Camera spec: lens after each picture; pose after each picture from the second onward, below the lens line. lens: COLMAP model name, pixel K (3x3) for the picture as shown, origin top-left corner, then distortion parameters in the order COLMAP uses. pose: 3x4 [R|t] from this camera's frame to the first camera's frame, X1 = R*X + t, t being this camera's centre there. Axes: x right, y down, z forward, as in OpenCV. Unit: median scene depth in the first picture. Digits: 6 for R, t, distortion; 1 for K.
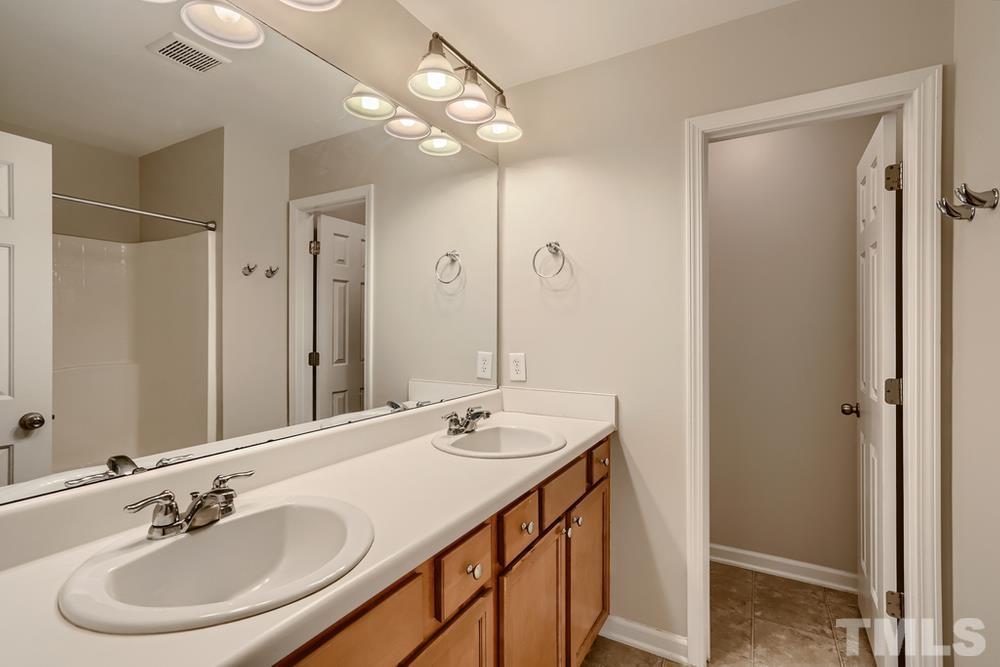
lens RADIAL K [[465.3, 0, 502.5], [0, 465.3, 331.6], [0, 0, 1]] dist [-0.032761, 0.023138]
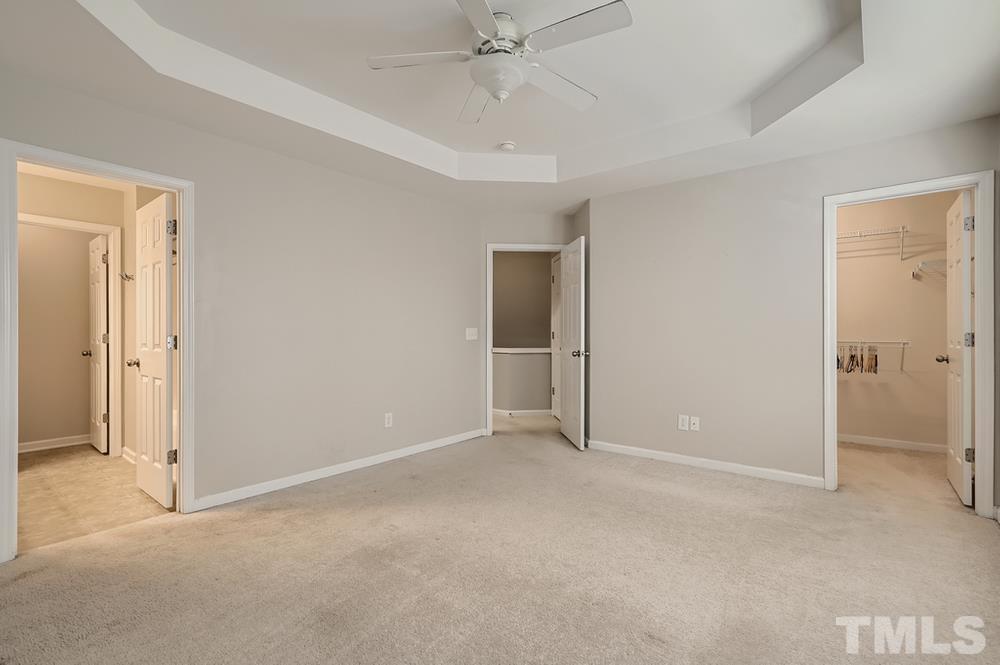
lens RADIAL K [[465.3, 0, 502.5], [0, 465.3, 330.6], [0, 0, 1]] dist [-0.032761, 0.023138]
pose [[0.166740, -0.001292, 0.986000, -1.254005], [0.004498, 0.999990, 0.000549, 0.080338], [-0.985991, 0.004344, 0.166744, -1.539575]]
